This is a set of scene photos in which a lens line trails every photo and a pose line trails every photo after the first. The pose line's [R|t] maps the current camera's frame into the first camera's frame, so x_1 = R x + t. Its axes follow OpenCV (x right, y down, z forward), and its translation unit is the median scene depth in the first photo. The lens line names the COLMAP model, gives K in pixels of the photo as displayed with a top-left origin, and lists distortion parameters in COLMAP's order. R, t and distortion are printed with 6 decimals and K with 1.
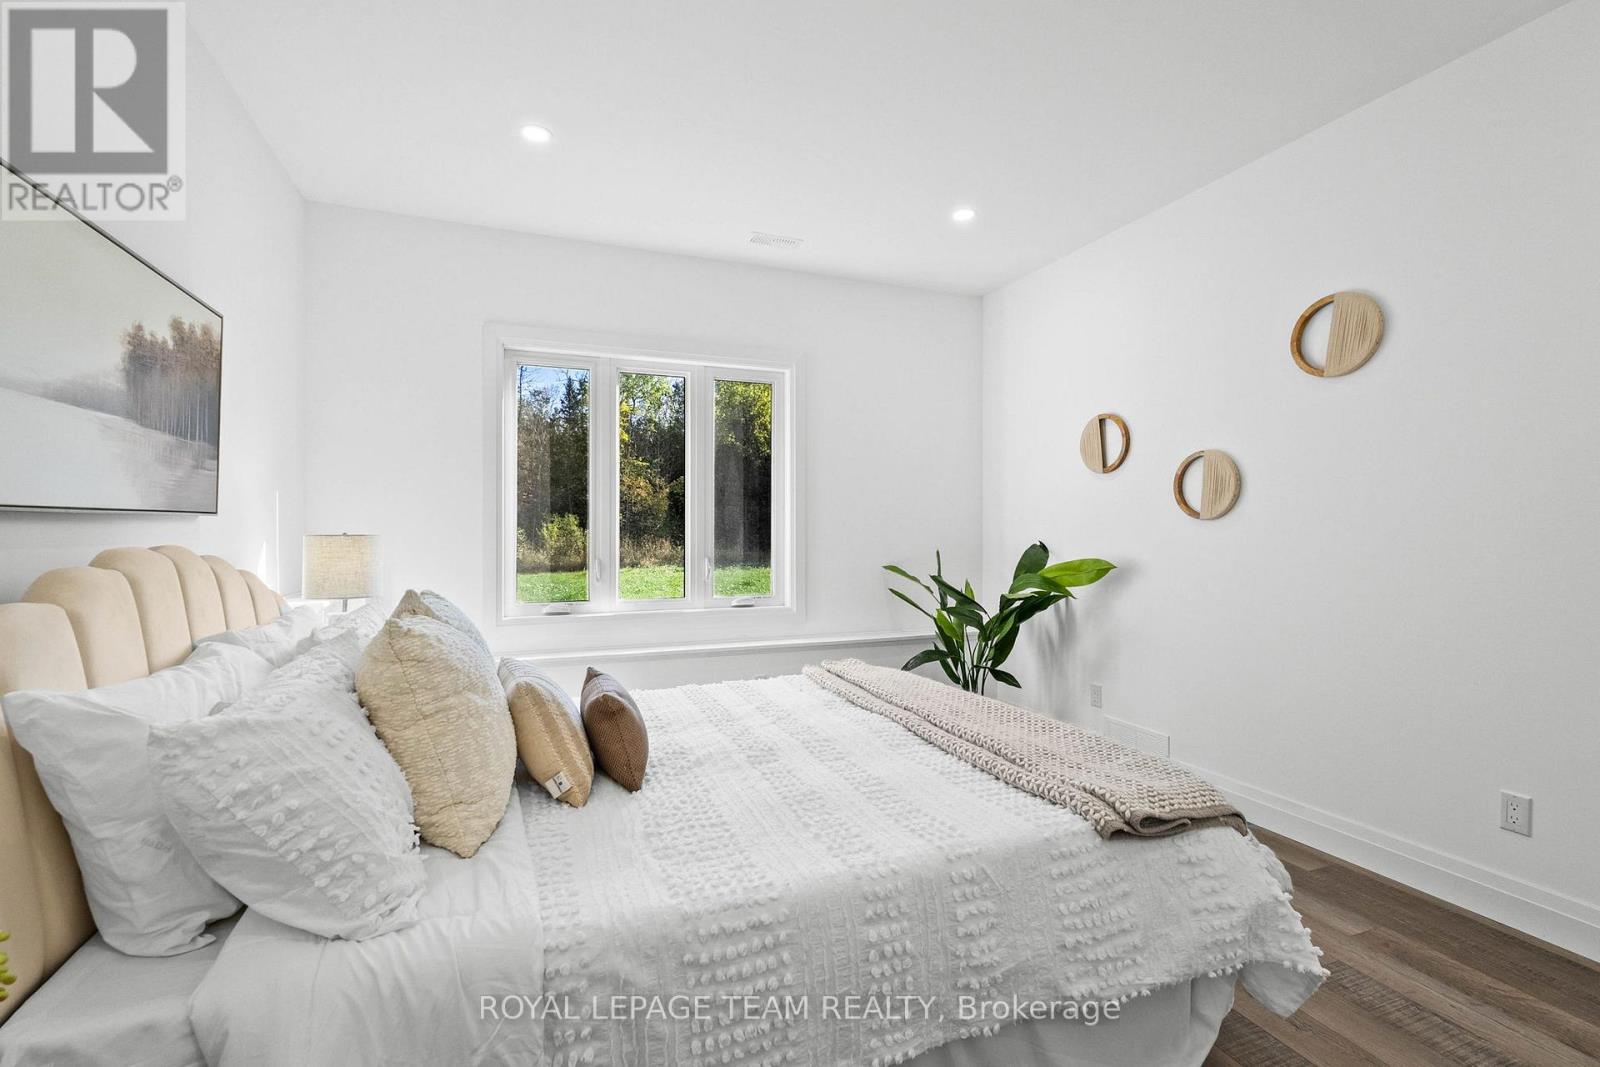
lens RADIAL K [[712.8, 0, 807.4], [0, 712.8, 533.5], [0, 0, 1]] dist [0.000637, 0.000209]
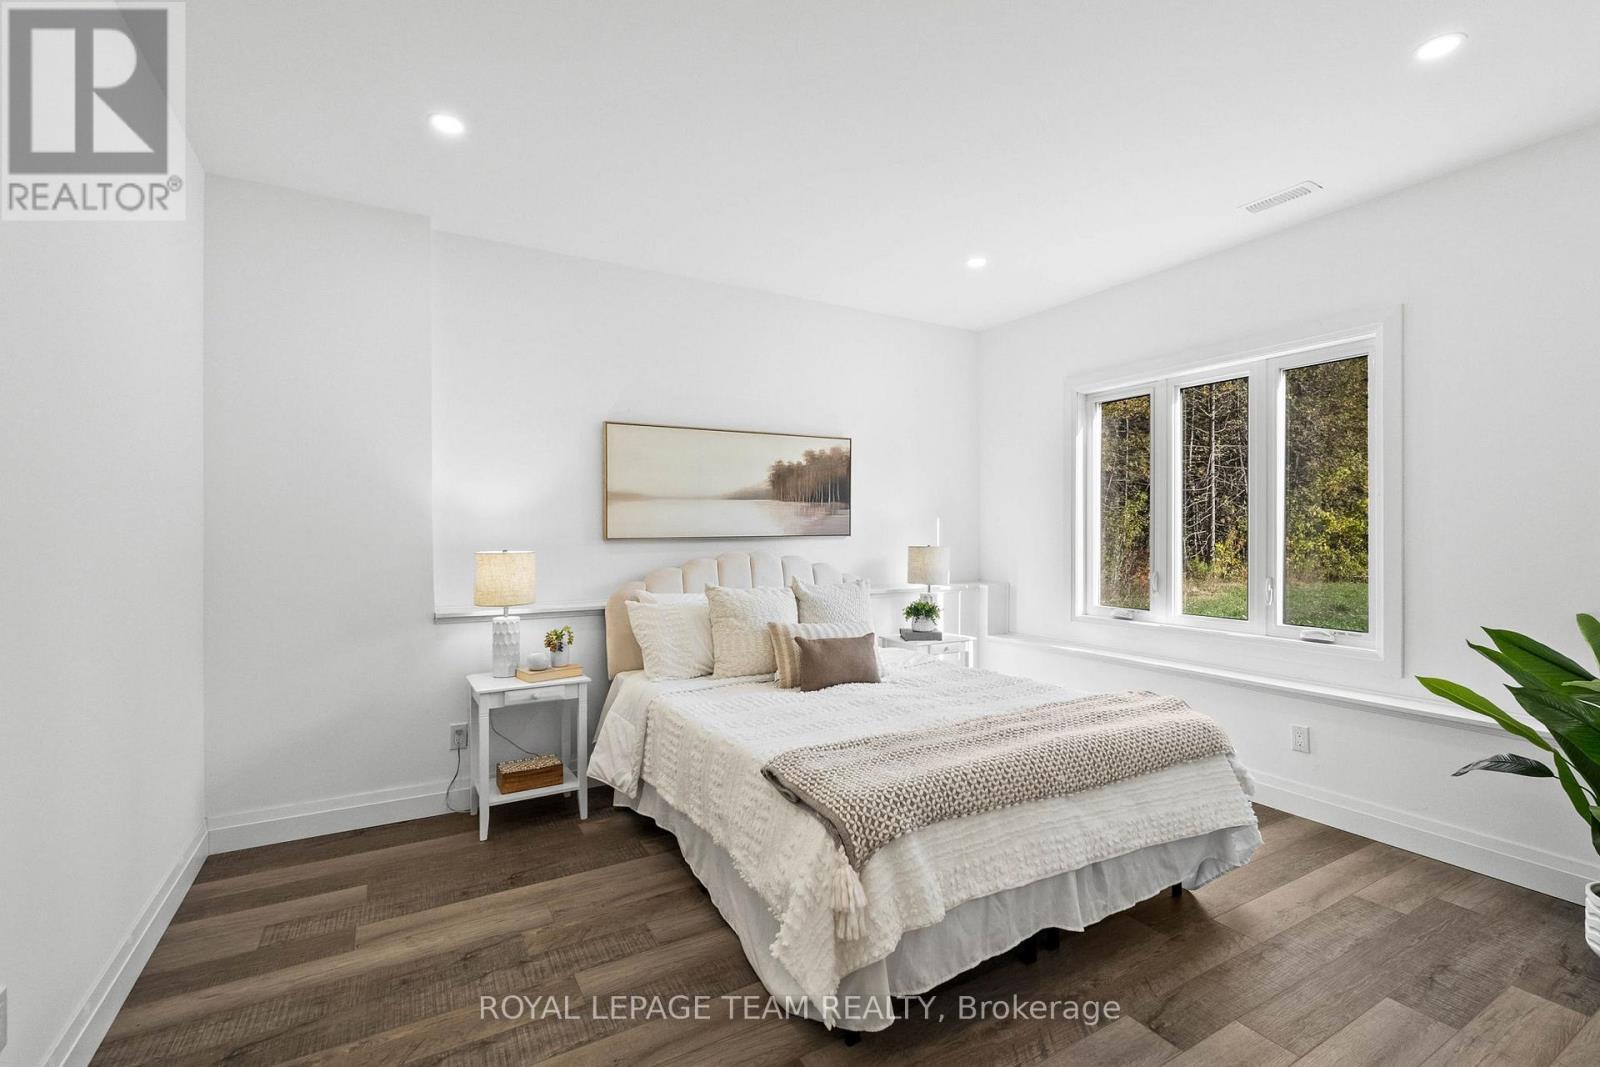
lens RADIAL K [[712.8, 0, 807.4], [0, 712.8, 533.5], [0, 0, 1]] dist [0.000637, 0.000209]
pose [[0.150020, 0.005930, -0.988665, 0.987593], [-0.005965, 0.999969, 0.005093, -0.035248], [0.988665, 0.005133, 0.150051, 0.487870]]
